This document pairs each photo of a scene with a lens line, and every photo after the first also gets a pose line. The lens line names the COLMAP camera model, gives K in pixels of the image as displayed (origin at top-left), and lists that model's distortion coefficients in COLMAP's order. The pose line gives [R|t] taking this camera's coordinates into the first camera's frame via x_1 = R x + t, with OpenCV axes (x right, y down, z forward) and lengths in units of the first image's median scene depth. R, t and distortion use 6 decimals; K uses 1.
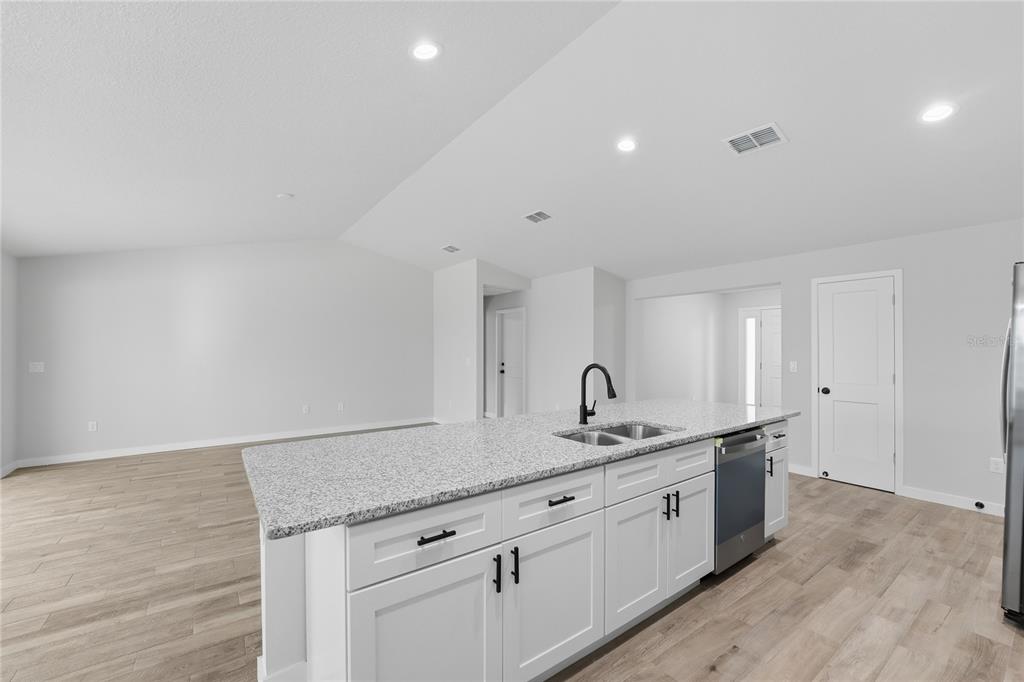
lens RADIAL K [[421.2, 0, 510.7], [0, 421.2, 349.2], [0, 0, 1]] dist [-0.017418, 0.000023]
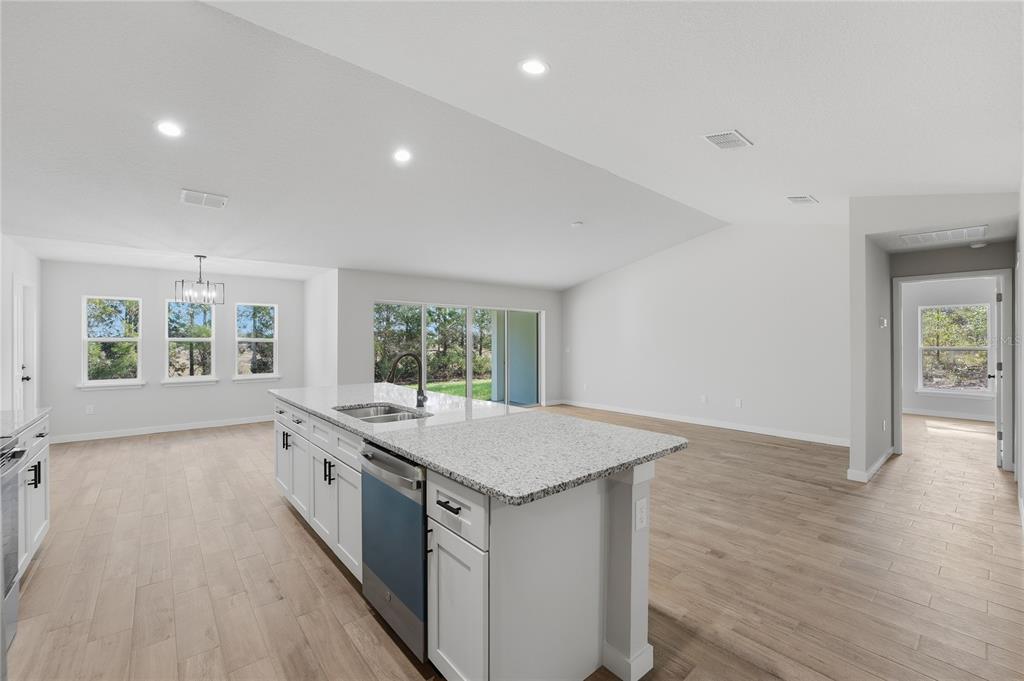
lens RADIAL K [[424.8, 0, 513.7], [0, 424.8, 343.0], [0, 0, 1]] dist [-0.014393, 0.000098]
pose [[0.076394, 0.005154, -0.997064, 0.847622], [0.000441, 0.999986, 0.005203, 0.000587], [0.997078, -0.000837, 0.076390, 0.751826]]
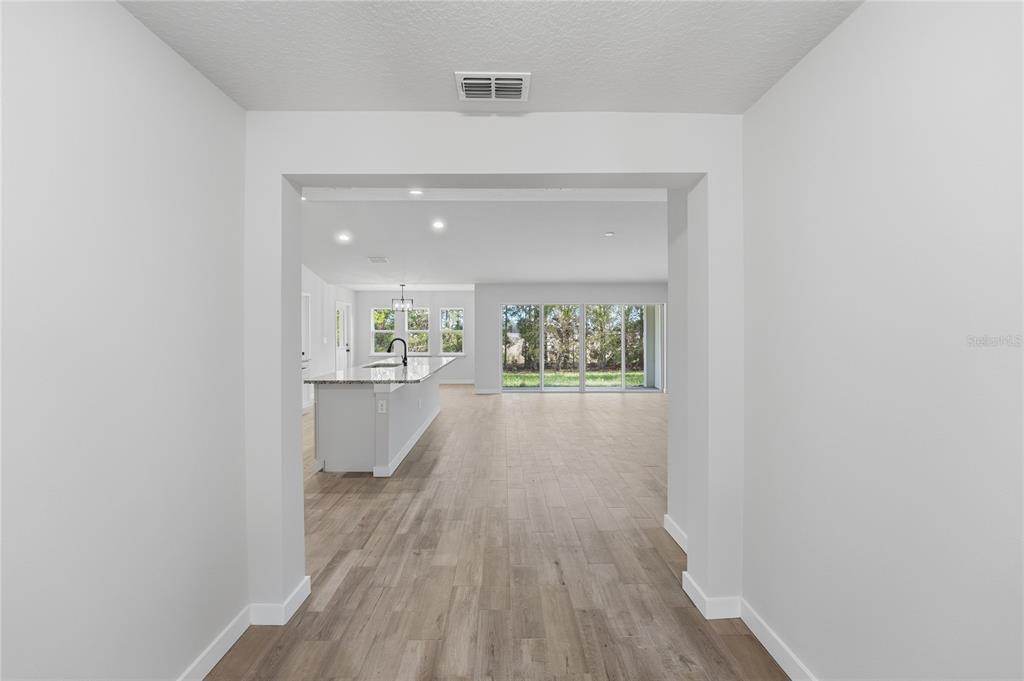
lens RADIAL K [[424.8, 0, 513.7], [0, 424.8, 343.0], [0, 0, 1]] dist [-0.014393, 0.000098]
pose [[-0.569255, 0.025055, -0.821779, 1.072085], [0.004464, 0.999615, 0.027385, 0.000660], [0.822149, 0.011921, -0.569148, 1.763658]]
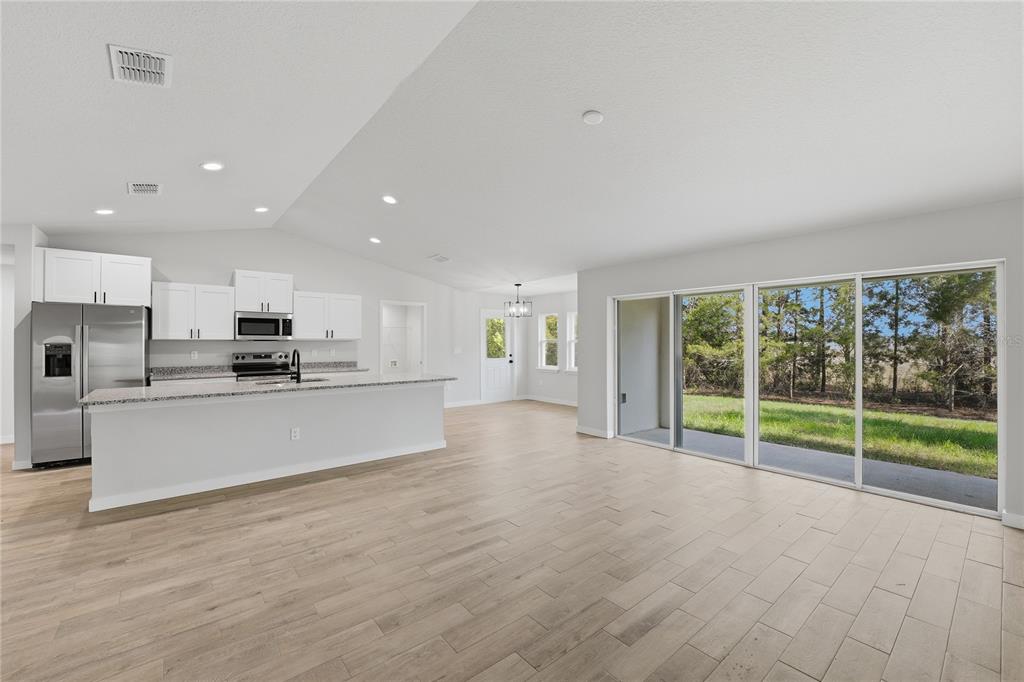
lens RADIAL K [[417.6, 0, 509.7], [0, 417.6, 340.8], [0, 0, 1]] dist [-0.021373, 0.002808]
pose [[-0.998476, 0.002117, -0.055154, -0.414203], [0.002299, 0.999992, -0.003244, 0.001861], [0.055147, -0.003366, -0.998473, 1.827843]]
